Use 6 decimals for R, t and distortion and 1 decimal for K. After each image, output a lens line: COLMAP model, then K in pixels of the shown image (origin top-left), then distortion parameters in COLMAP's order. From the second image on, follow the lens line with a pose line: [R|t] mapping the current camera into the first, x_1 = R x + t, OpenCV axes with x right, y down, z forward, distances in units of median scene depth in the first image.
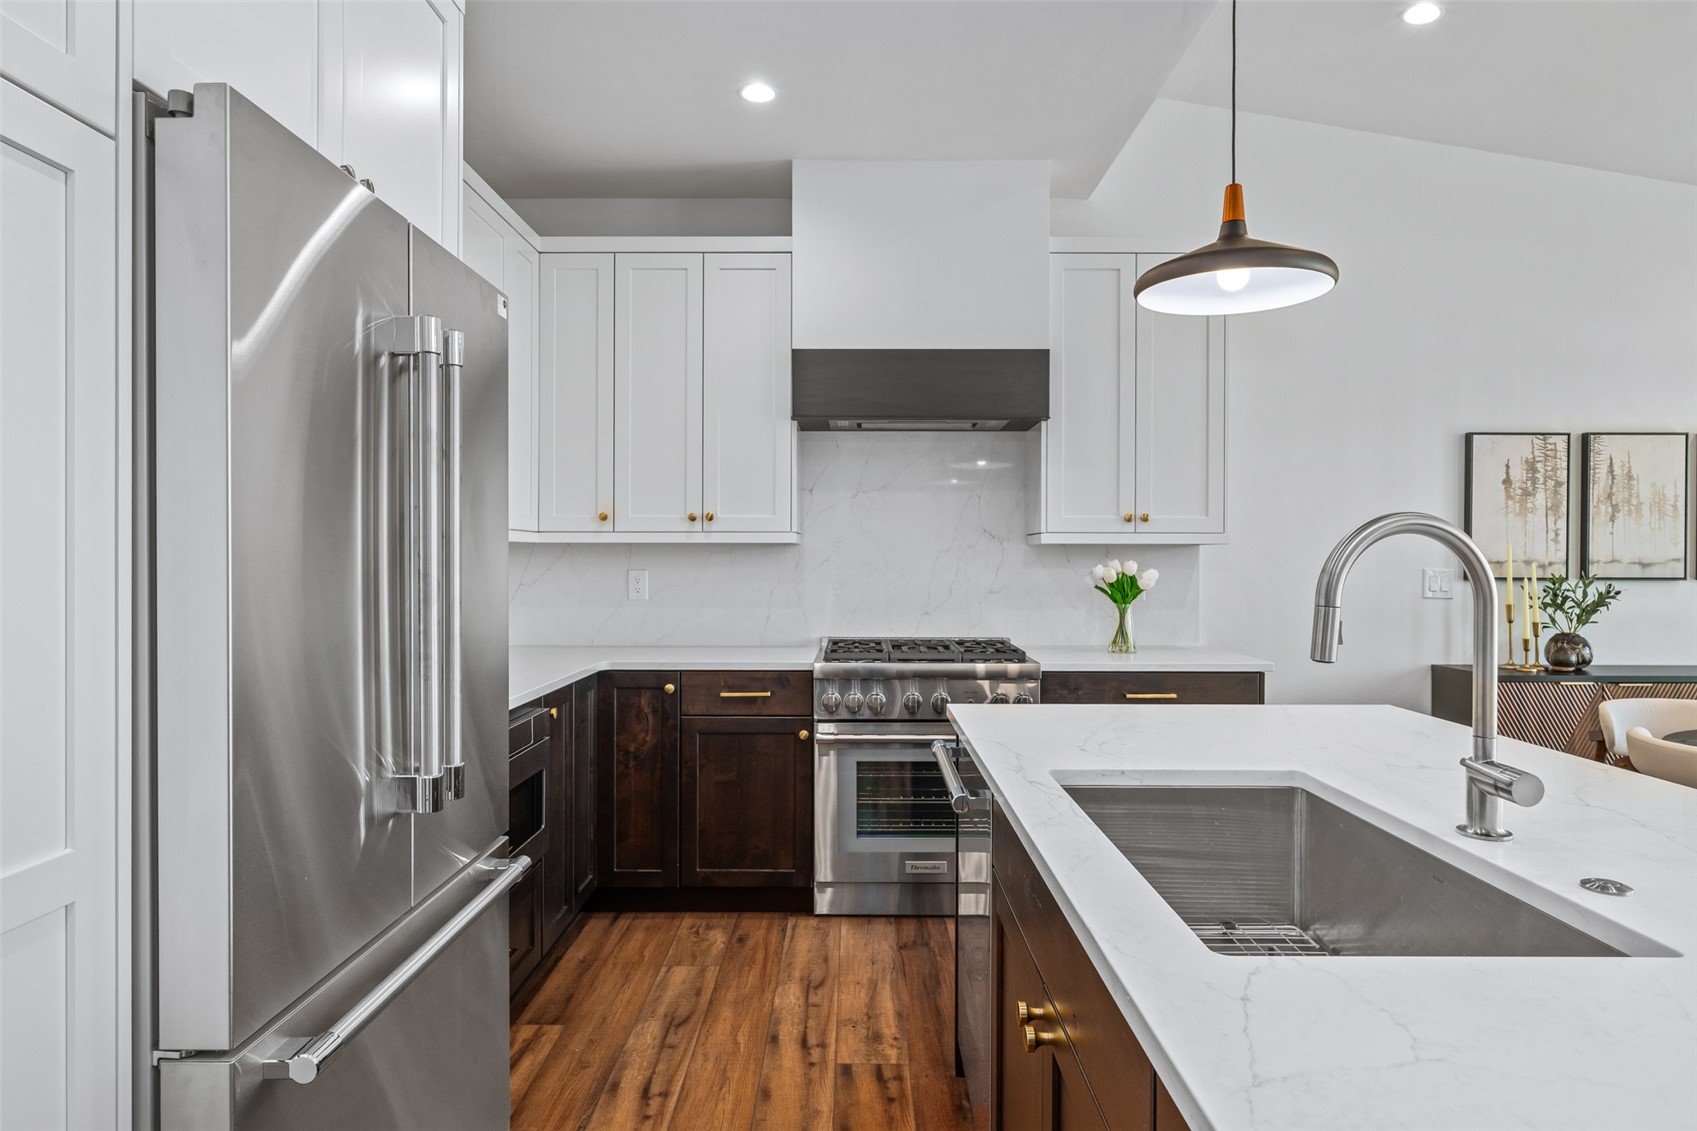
lens RADIAL K [[891.3, 0, 848.0], [0, 891.3, 559.3], [0, 0, 1]] dist [-0.005304, -0.000293]
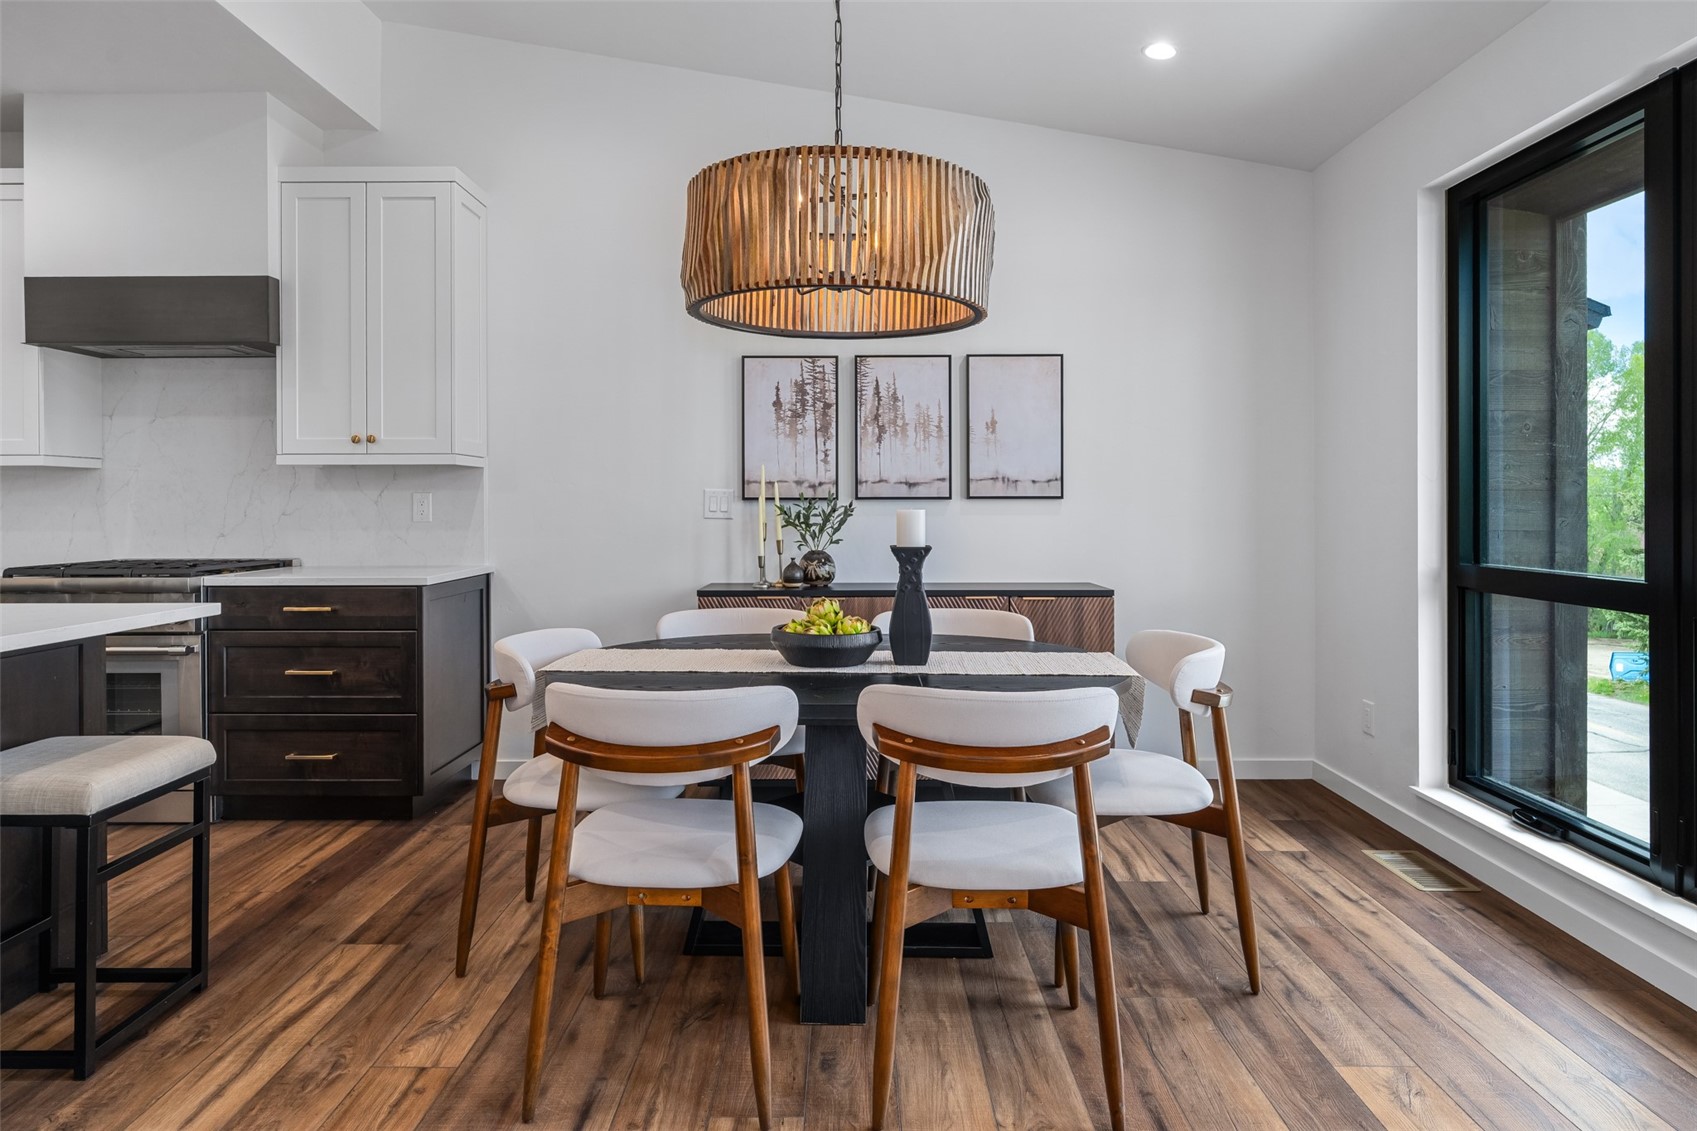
lens RADIAL K [[977.3, 0, 847.3], [0, 977.3, 508.9], [0, 0, 1]] dist [-0.000766, 0.000868]
pose [[0.999989, -0.004396, 0.001388, 0.822370], [0.004398, 0.999988, -0.001957, 0.036256], [-0.001379, 0.001964, 0.999997, -0.124846]]
